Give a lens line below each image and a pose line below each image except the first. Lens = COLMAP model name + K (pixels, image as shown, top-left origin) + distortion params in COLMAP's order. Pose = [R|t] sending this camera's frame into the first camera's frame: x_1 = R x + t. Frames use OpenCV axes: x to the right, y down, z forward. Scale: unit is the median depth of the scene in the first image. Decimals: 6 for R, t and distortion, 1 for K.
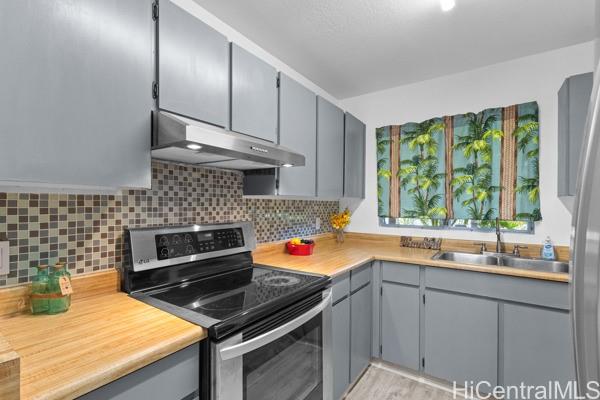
lens RADIAL K [[279.2, 0, 300.0], [0, 279.2, 200.0], [0, 0, 1]] dist [0.000808, 0.000062]
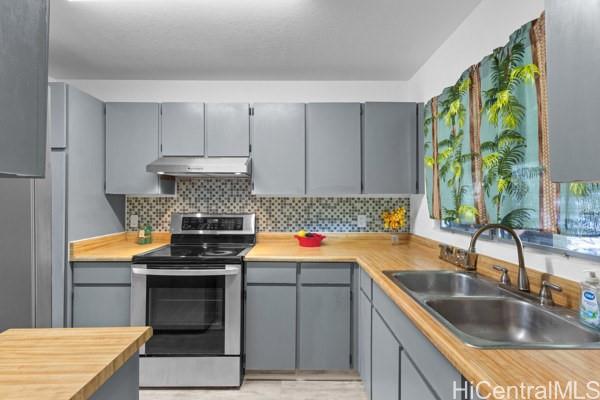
lens RADIAL K [[279.2, 0, 300.0], [0, 279.2, 200.0], [0, 0, 1]] dist [0.000808, 0.000062]
pose [[0.575043, -0.005642, -0.818104, 1.138469], [0.012610, 0.999919, 0.001968, 0.008991], [0.818026, -0.011448, 0.575068, 0.405741]]
